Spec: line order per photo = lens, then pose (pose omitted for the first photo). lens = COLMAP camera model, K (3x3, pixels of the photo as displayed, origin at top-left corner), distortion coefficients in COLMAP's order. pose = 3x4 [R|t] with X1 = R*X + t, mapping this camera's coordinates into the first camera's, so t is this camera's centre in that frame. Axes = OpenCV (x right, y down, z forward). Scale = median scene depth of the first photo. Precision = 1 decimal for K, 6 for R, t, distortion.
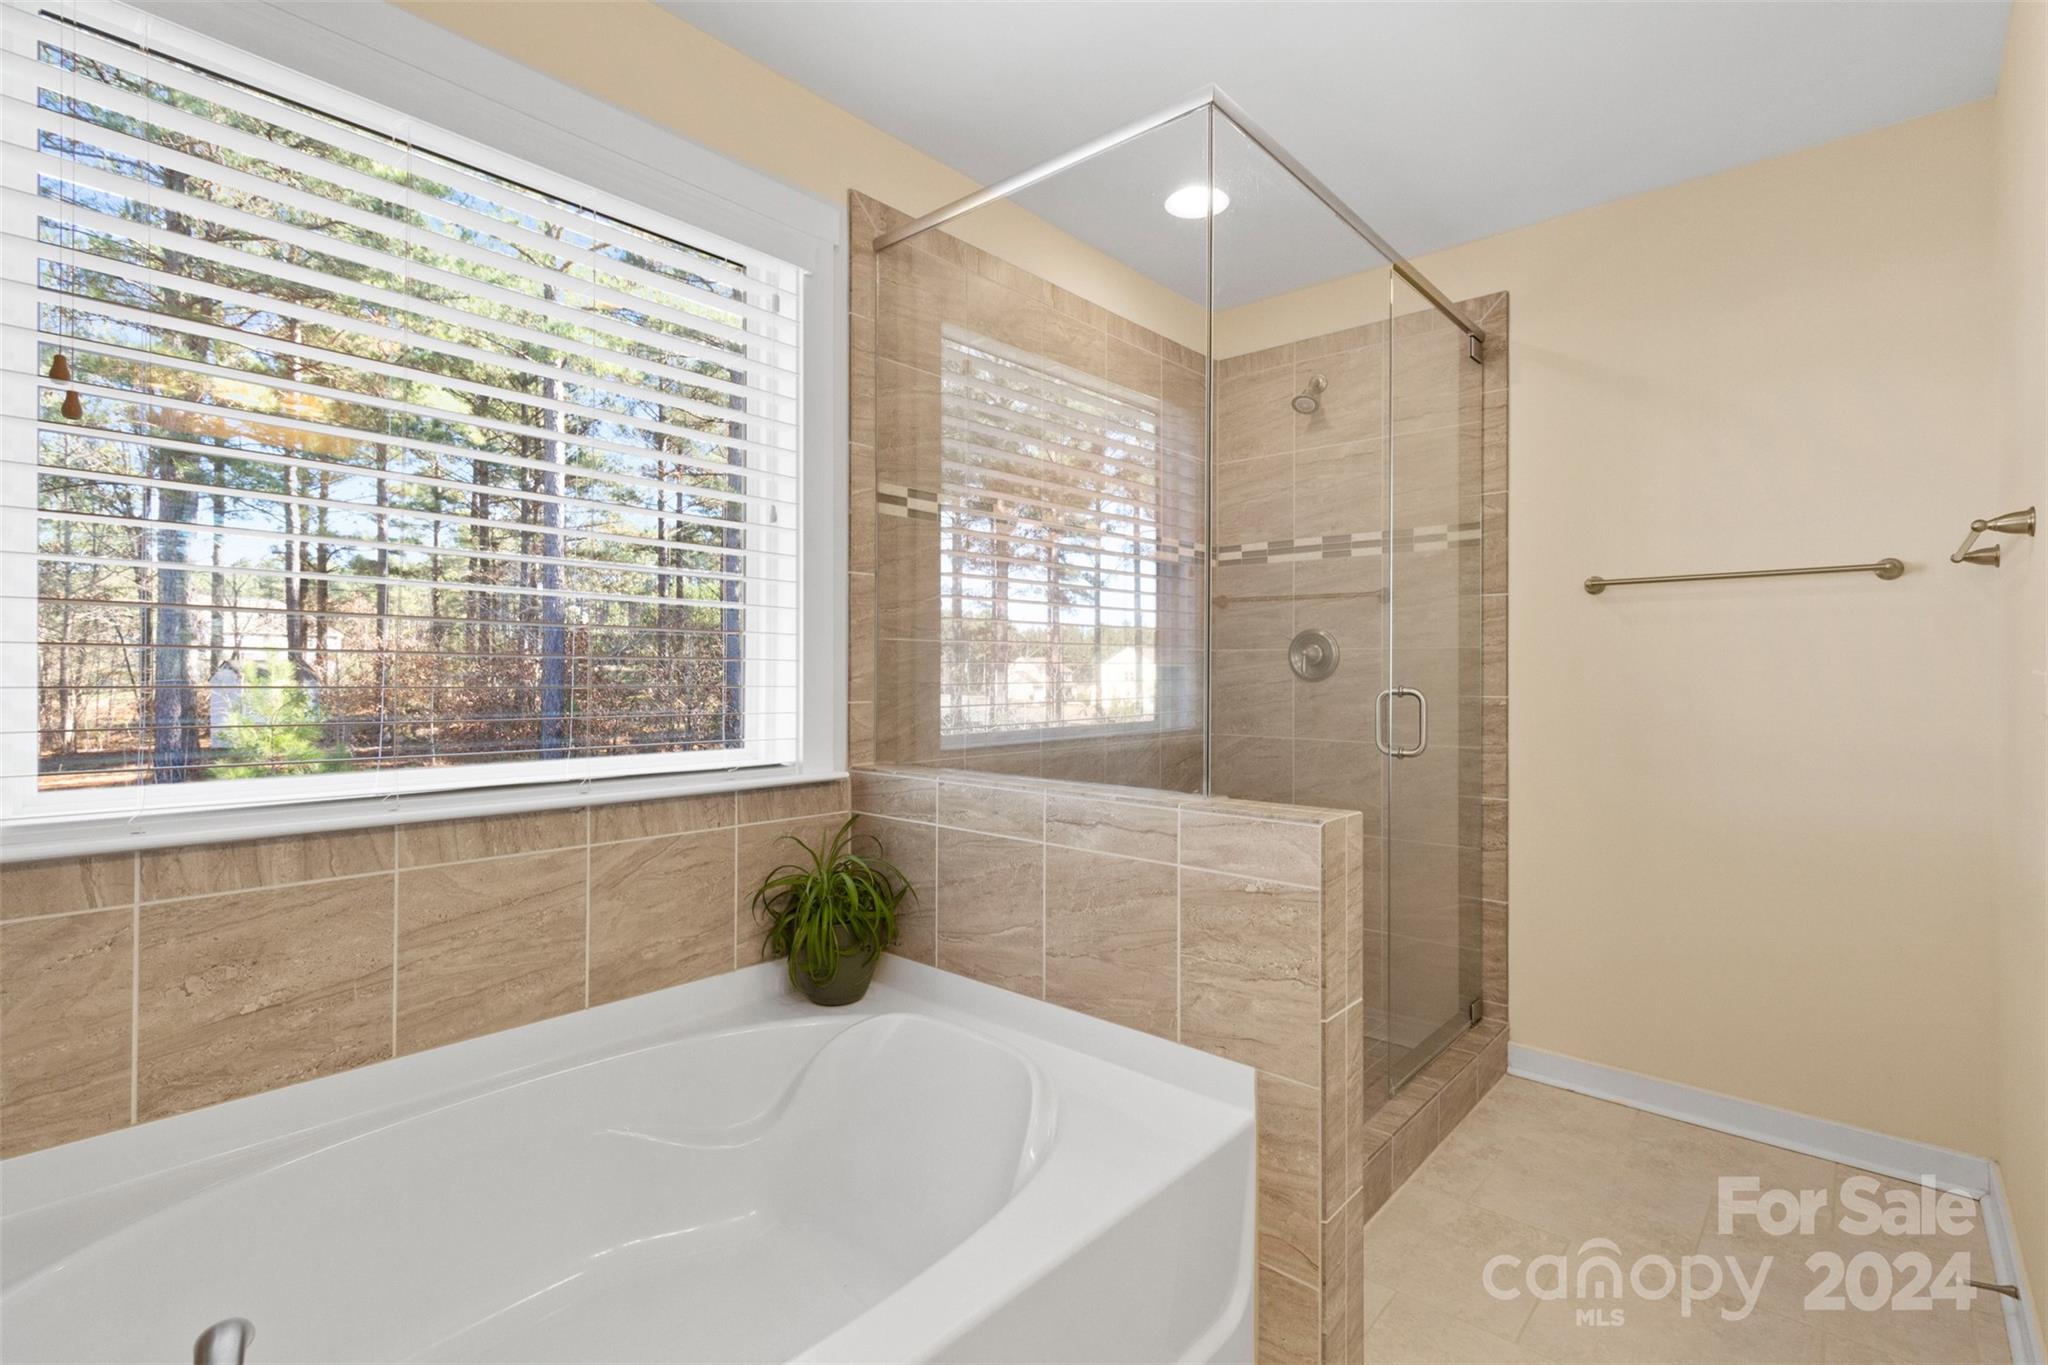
lens RADIAL K [[950.6, 0, 1025.1], [0, 950.6, 679.9], [0, 0, 1]] dist [0.001640, -0.001485]
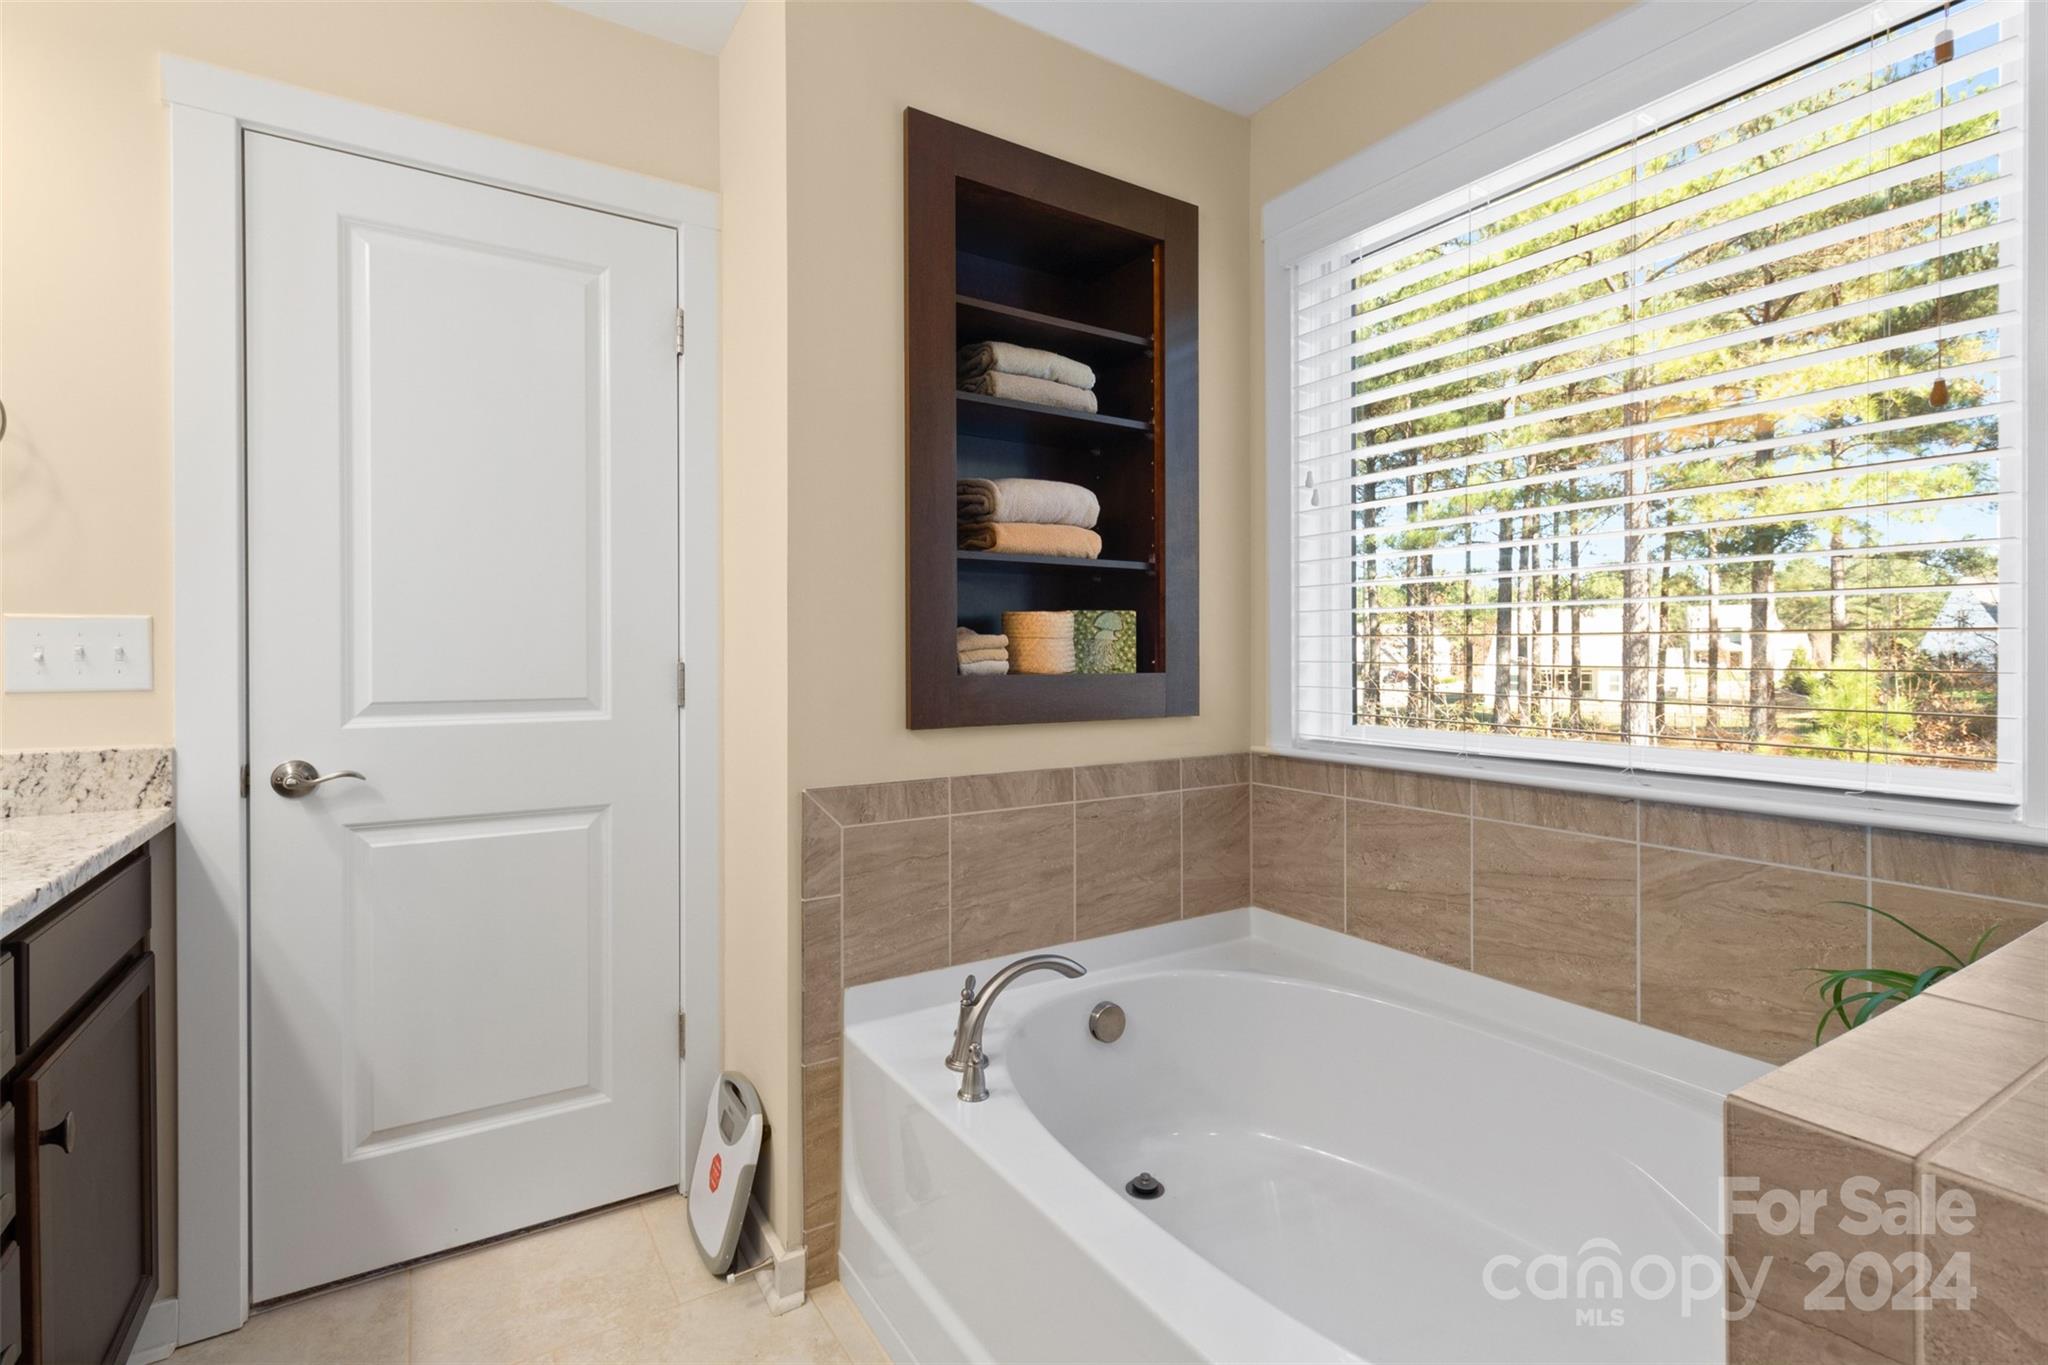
lens RADIAL K [[950.6, 0, 1024.5], [0, 950.6, 649.3], [0, 0, 1]] dist [0.001640, -0.001485]
pose [[-0.275735, 0.002507, -0.961230, 0.611974], [0.006131, 0.999981, 0.000849, -0.014868], [0.961214, -0.005659, -0.275745, 0.743565]]
